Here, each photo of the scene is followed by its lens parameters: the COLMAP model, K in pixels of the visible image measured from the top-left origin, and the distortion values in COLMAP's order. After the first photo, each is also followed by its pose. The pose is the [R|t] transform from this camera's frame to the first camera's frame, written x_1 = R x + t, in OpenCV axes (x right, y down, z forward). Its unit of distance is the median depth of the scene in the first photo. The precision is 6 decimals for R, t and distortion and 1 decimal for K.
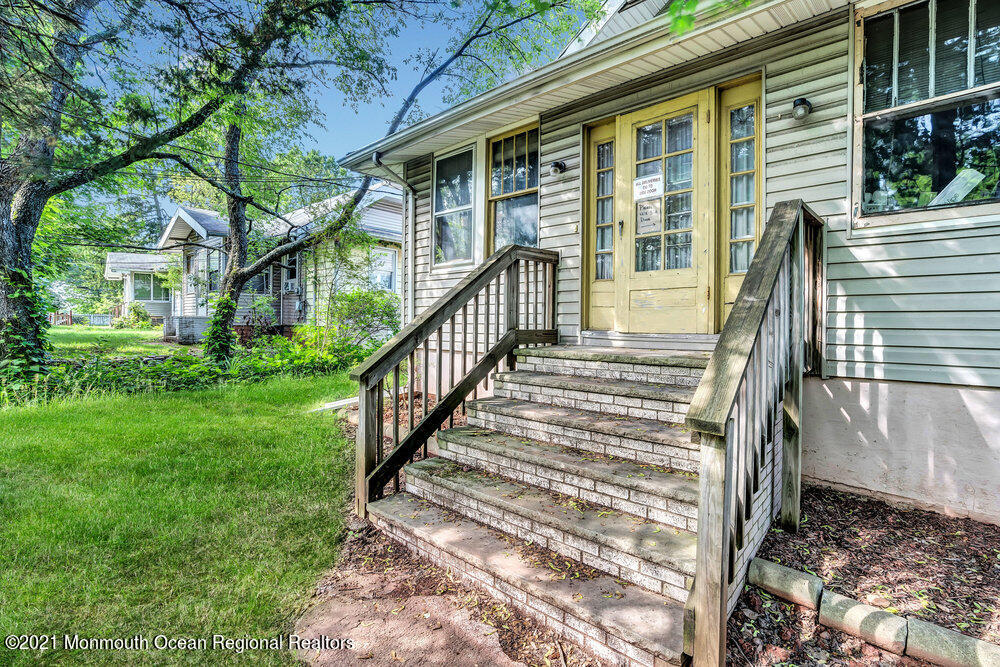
lens RADIAL K [[463.4, 0, 507.5], [0, 463.4, 333.7], [0, 0, 1]] dist [-0.033238, 0.009704]
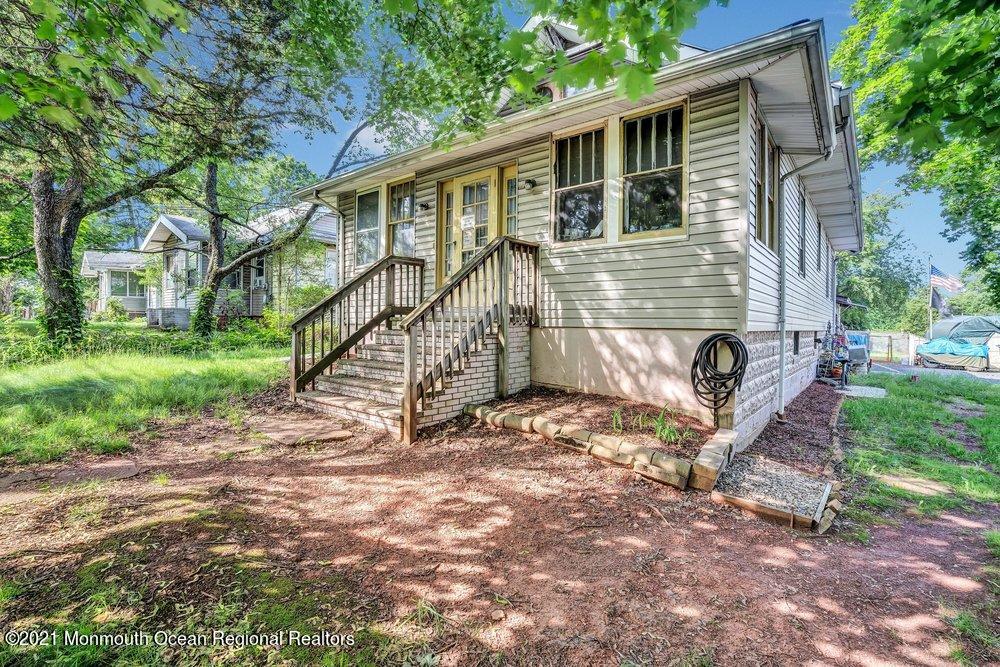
lens RADIAL K [[463.4, 0, 499.4], [0, 463.4, 330.3], [0, 0, 1]] dist [-0.033238, 0.009704]
pose [[0.999232, -0.001519, 0.039163, 0.315169], [0.001717, 0.999986, -0.005018, 0.082564], [-0.039155, 0.005081, 0.999220, -0.636904]]
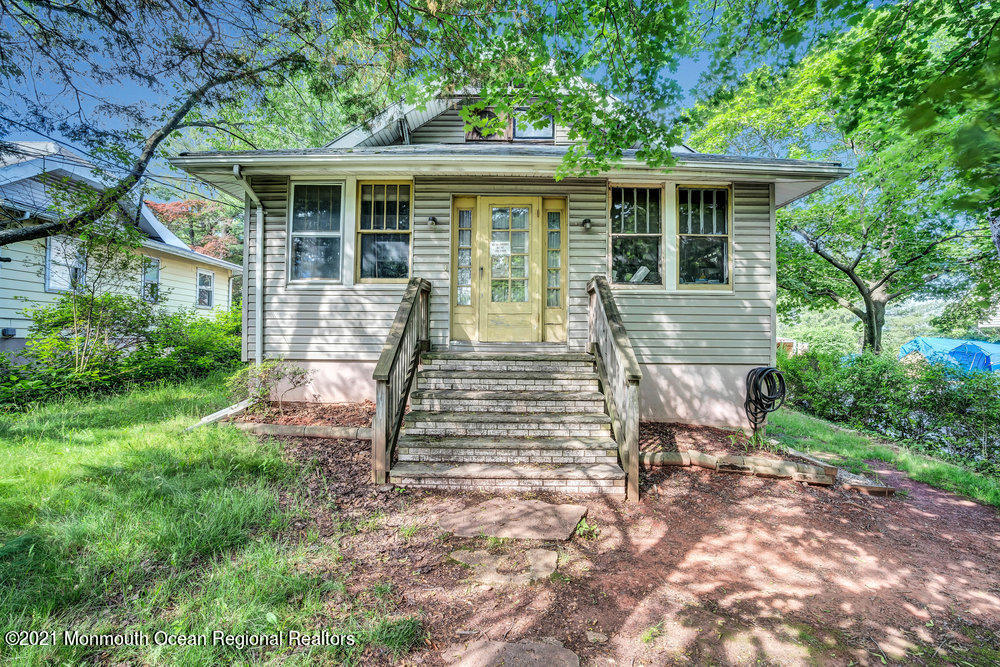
lens RADIAL K [[463.4, 0, 505.0], [0, 463.4, 336.4], [0, 0, 1]] dist [-0.033238, 0.009704]
pose [[0.753970, -0.009040, 0.656847, -0.646696], [0.013479, 0.999908, -0.001711, -0.013938], [-0.656771, 0.010144, 0.754022, -0.171990]]
